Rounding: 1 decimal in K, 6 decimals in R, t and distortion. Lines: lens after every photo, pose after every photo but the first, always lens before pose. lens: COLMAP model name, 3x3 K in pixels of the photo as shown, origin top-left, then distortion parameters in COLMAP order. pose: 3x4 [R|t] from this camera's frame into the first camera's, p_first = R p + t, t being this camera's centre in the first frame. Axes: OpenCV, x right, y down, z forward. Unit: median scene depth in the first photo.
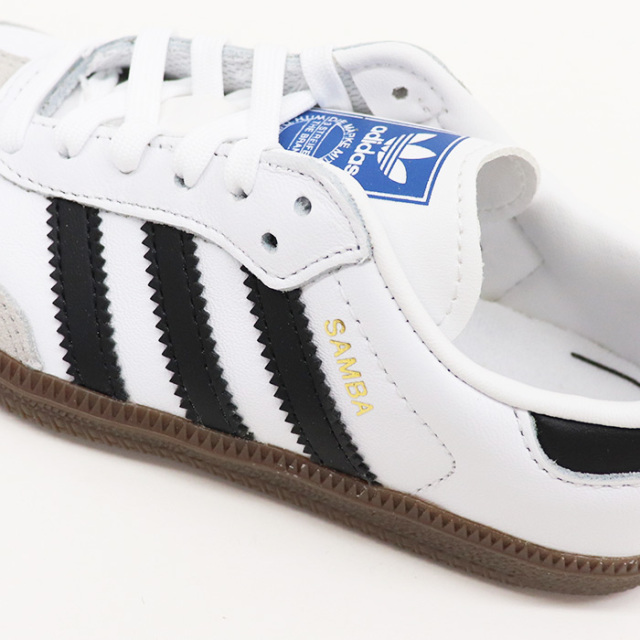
lens RADIAL K [[1269.7, 0, 320.0], [0, 1269.7, 320.0], [0, 0, 1]] dist [-0.071954, -0.489747]
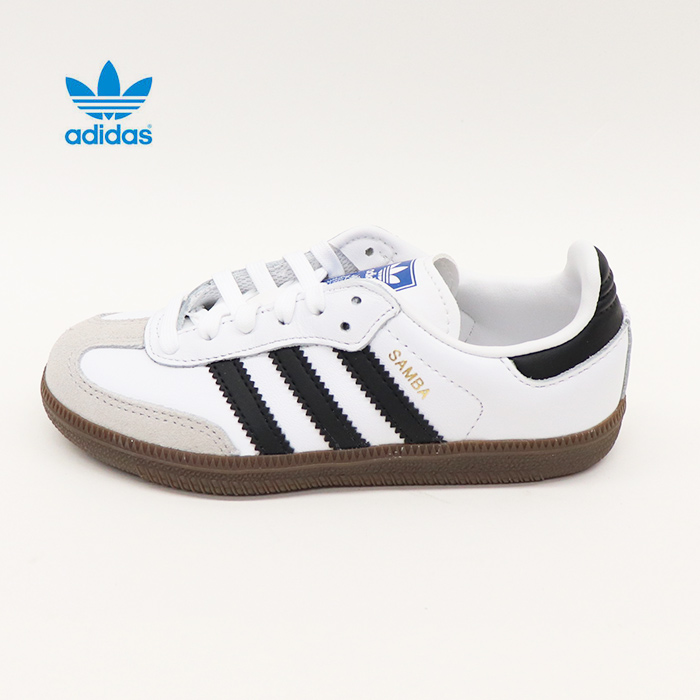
lens RADIAL K [[1388.7, 0, 350.0], [0, 1388.7, 350.0], [0, 0, 1]] dist [-0.071954, -0.489747]
pose [[0.920013, -0.321981, 0.223393, -0.466083], [0.376077, 0.885686, -0.272261, 0.491259], [-0.110193, 0.334497, 0.935932, -0.837034]]
